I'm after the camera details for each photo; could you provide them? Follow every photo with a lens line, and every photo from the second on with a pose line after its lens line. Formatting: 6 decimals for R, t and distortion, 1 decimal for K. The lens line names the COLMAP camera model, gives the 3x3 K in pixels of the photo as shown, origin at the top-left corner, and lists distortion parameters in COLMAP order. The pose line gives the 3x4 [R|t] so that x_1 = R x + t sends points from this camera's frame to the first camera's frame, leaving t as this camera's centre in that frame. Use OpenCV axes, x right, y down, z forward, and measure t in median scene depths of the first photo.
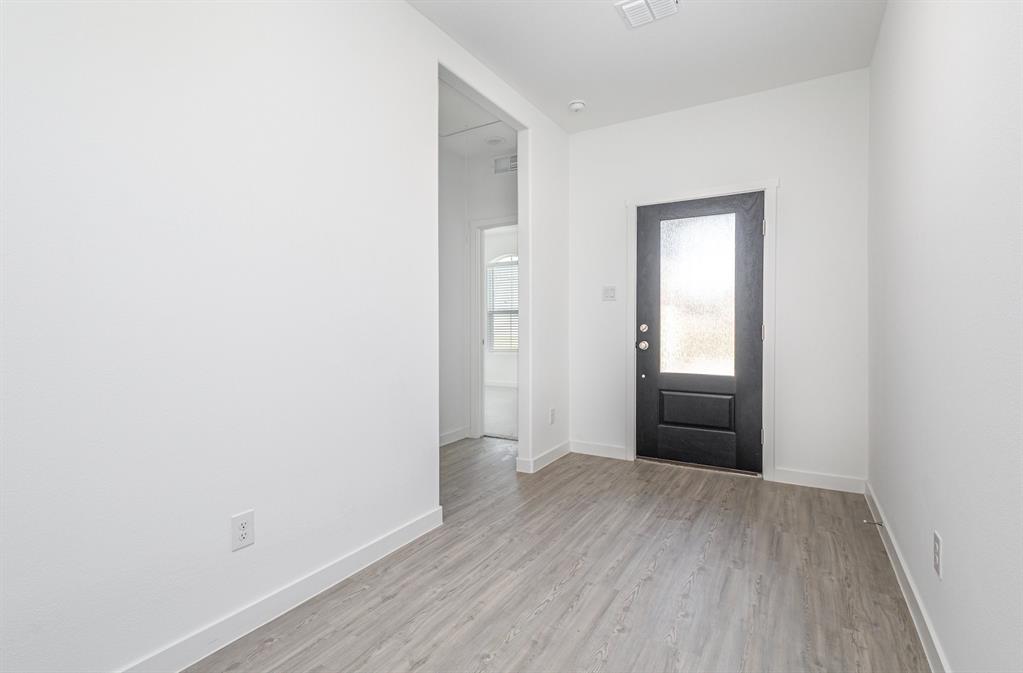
lens RADIAL K [[479.3, 0, 510.5], [0, 479.3, 332.1], [0, 0, 1]] dist [0.013800, -0.004057]
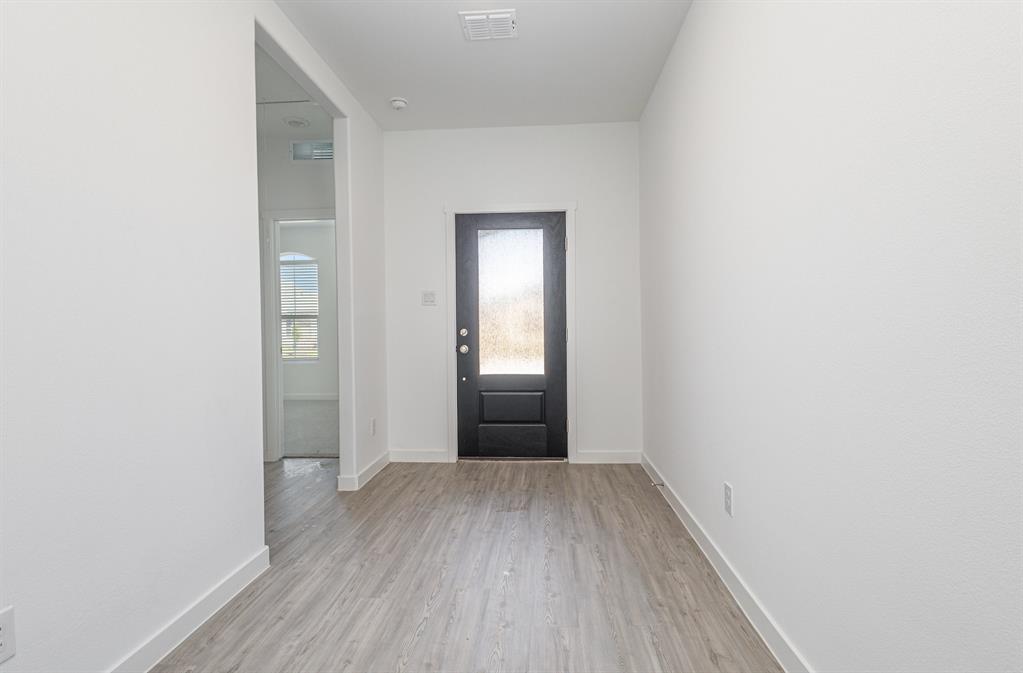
lens RADIAL K [[479.3, 0, 511.3], [0, 479.3, 335.5], [0, 0, 1]] dist [0.013800, -0.004057]
pose [[0.890876, -0.013547, 0.454045, -0.125655], [0.015268, 0.999883, -0.000124, 0.000319], [-0.453991, 0.007042, 0.890979, 0.044154]]
